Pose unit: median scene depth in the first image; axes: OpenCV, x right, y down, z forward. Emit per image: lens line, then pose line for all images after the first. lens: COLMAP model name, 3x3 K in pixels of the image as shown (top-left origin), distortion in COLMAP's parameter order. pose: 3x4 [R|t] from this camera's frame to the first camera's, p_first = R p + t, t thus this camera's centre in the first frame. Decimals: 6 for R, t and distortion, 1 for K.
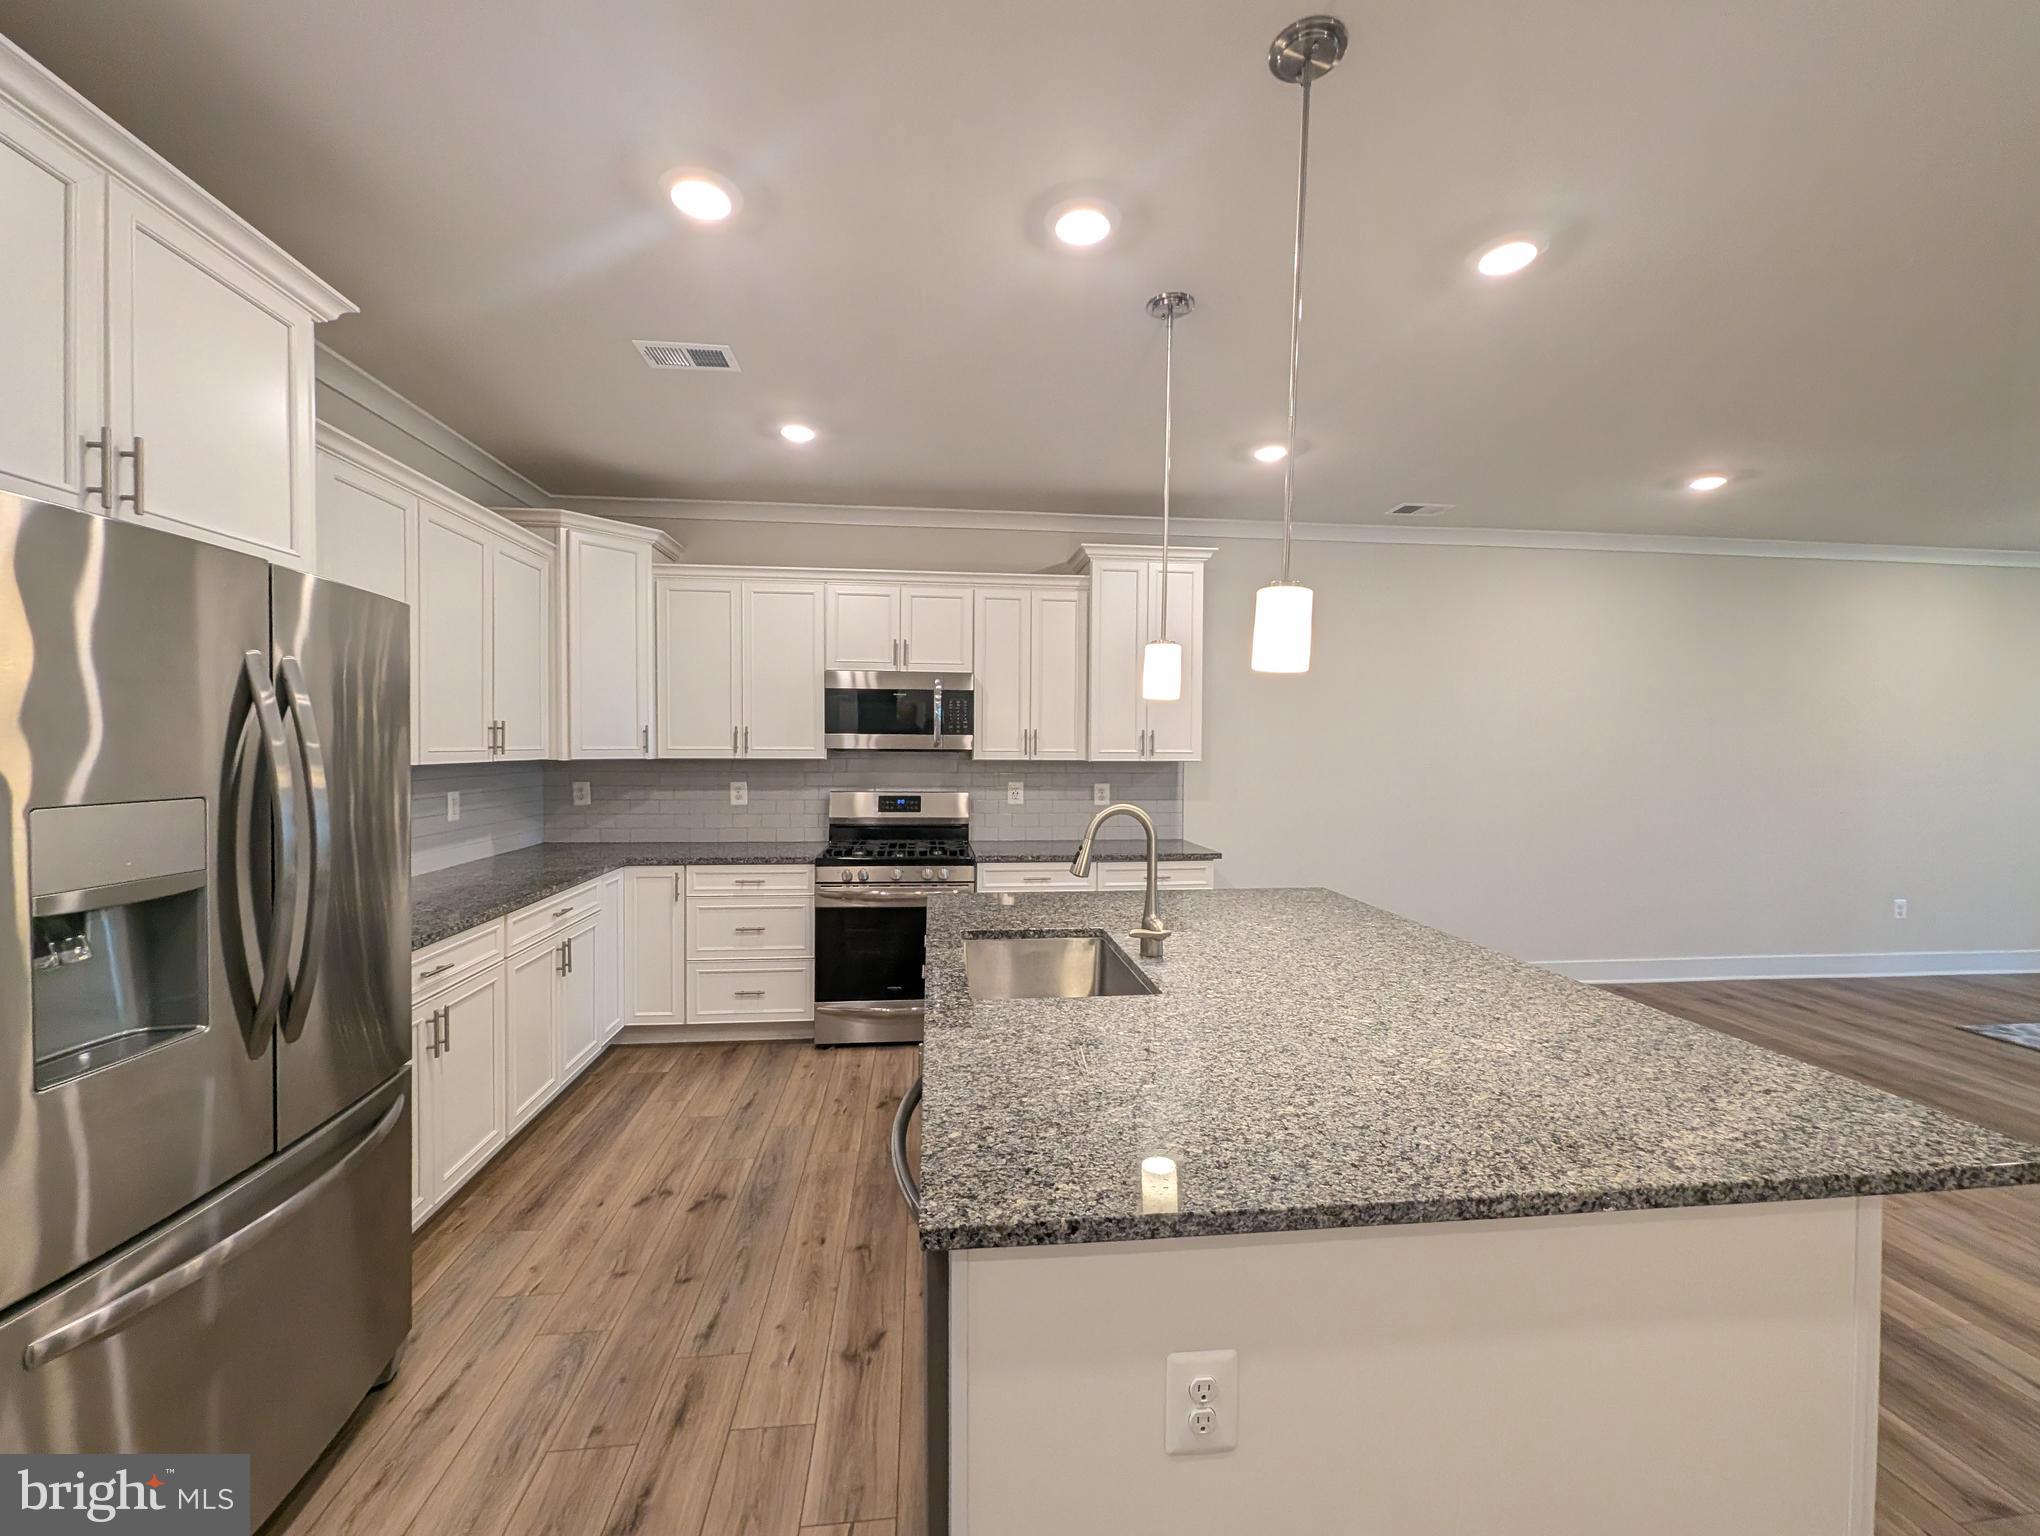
lens RADIAL K [[839.8, 0, 1015.4], [0, 839.8, 759.1], [0, 0, 1]] dist [0.001637, -0.001328]
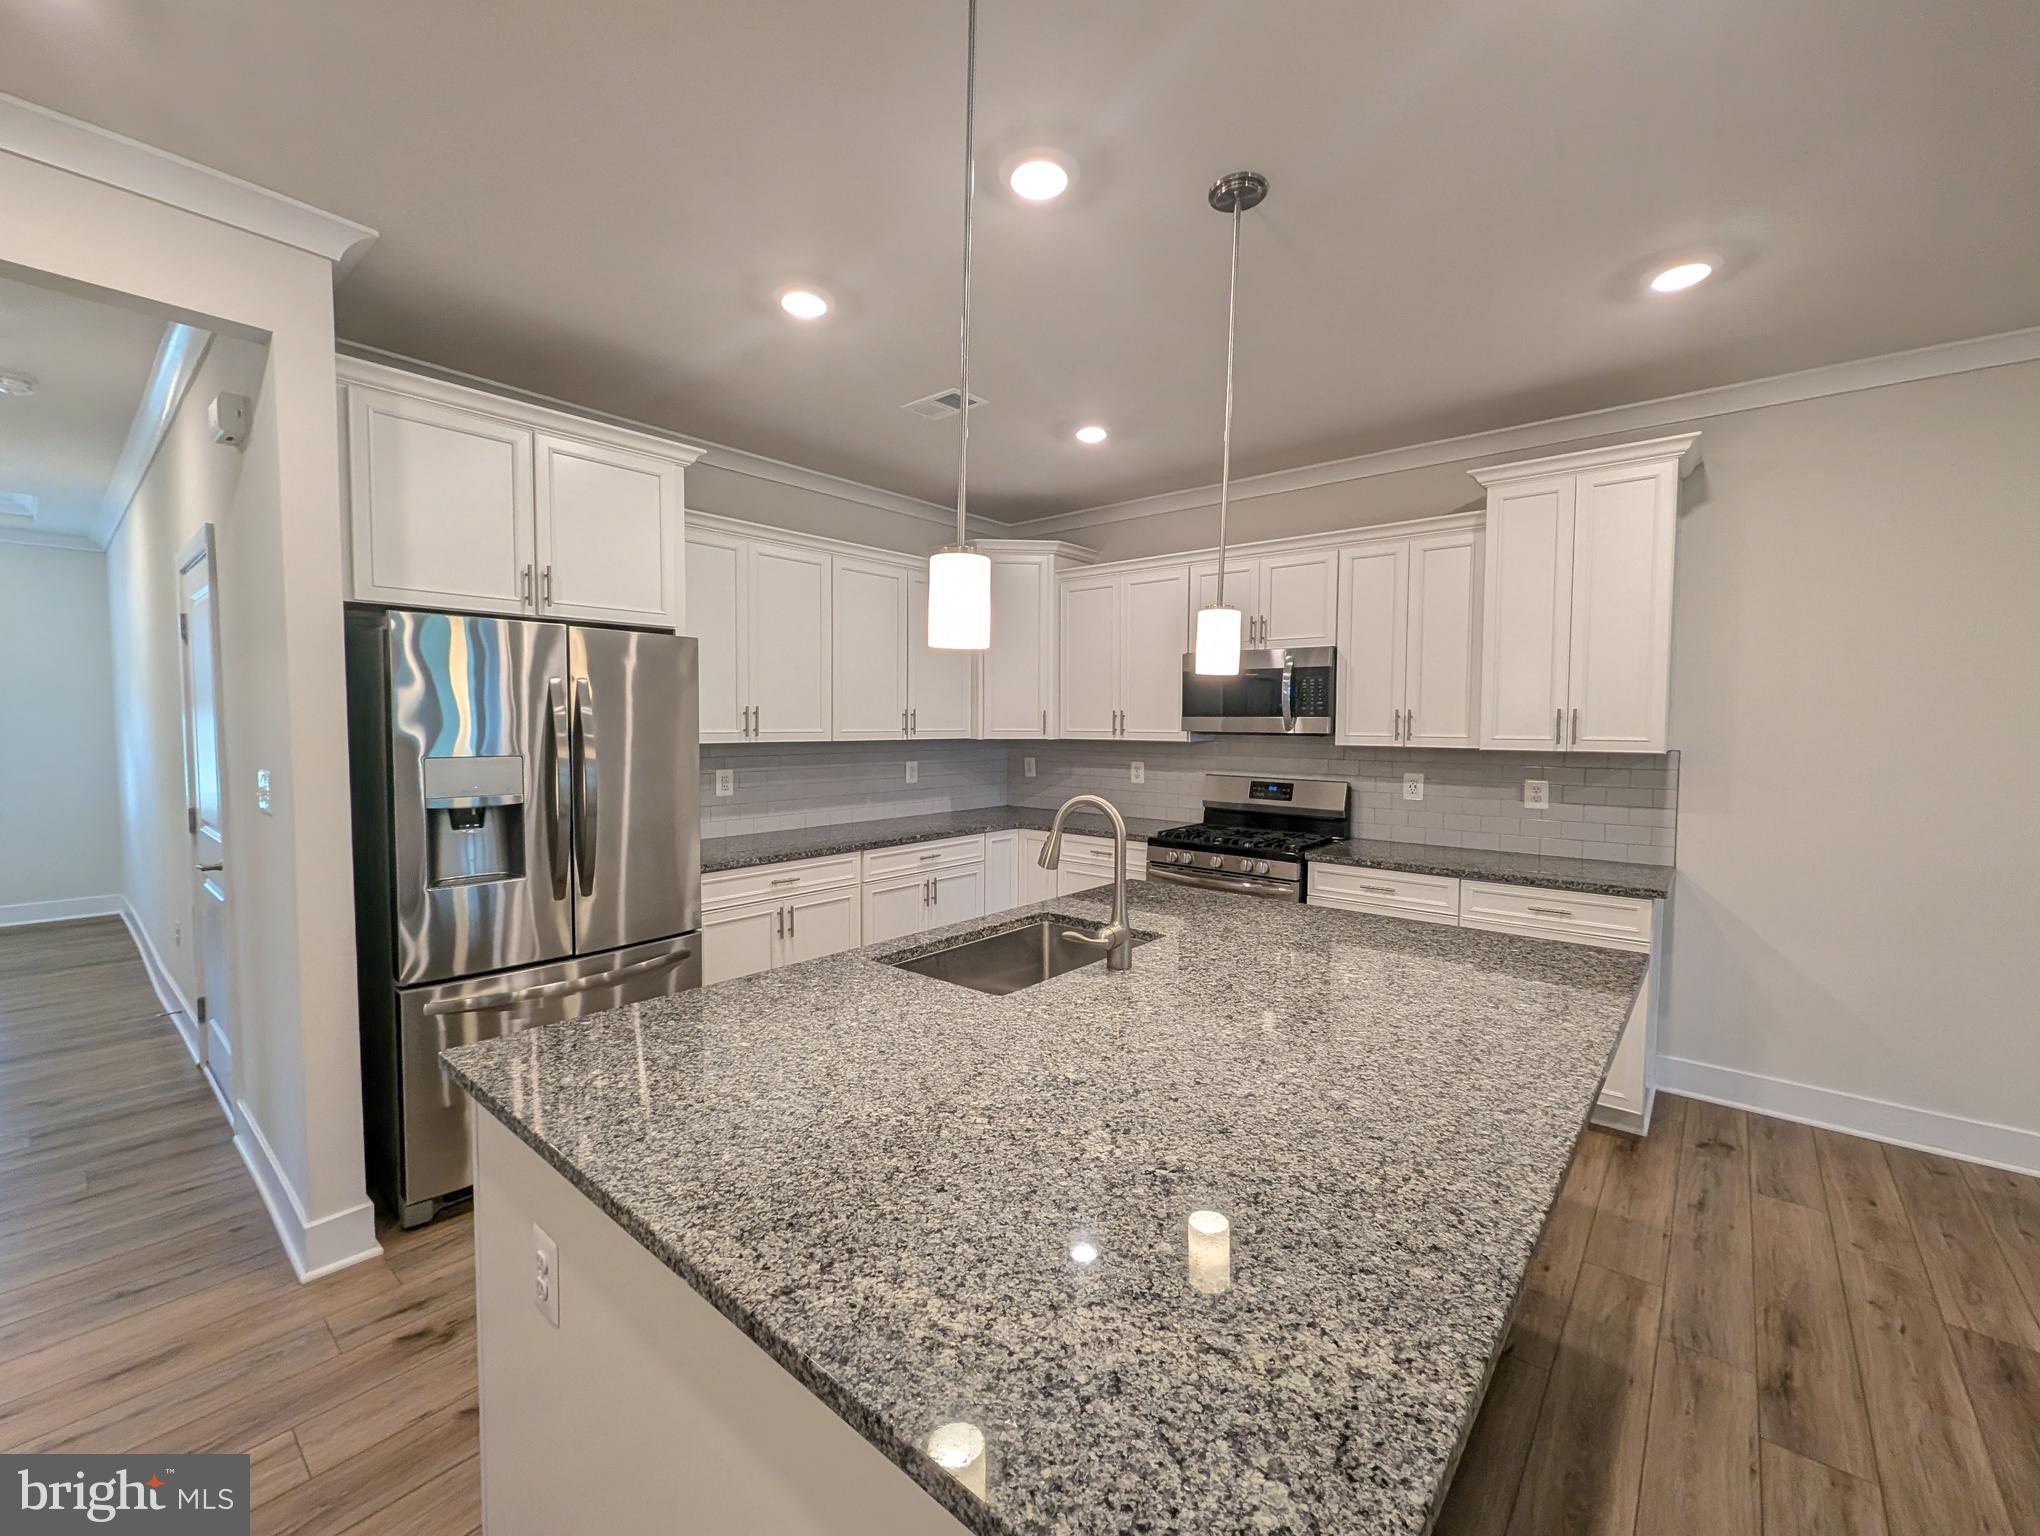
lens RADIAL K [[839.8, 0, 1022.0], [0, 839.8, 758.6], [0, 0, 1]] dist [0.001637, -0.001328]
pose [[0.689509, 0.030388, -0.723639, 0.387865], [-0.014379, 0.999497, 0.028271, -0.005747], [0.724134, -0.009088, 0.689599, 0.166961]]
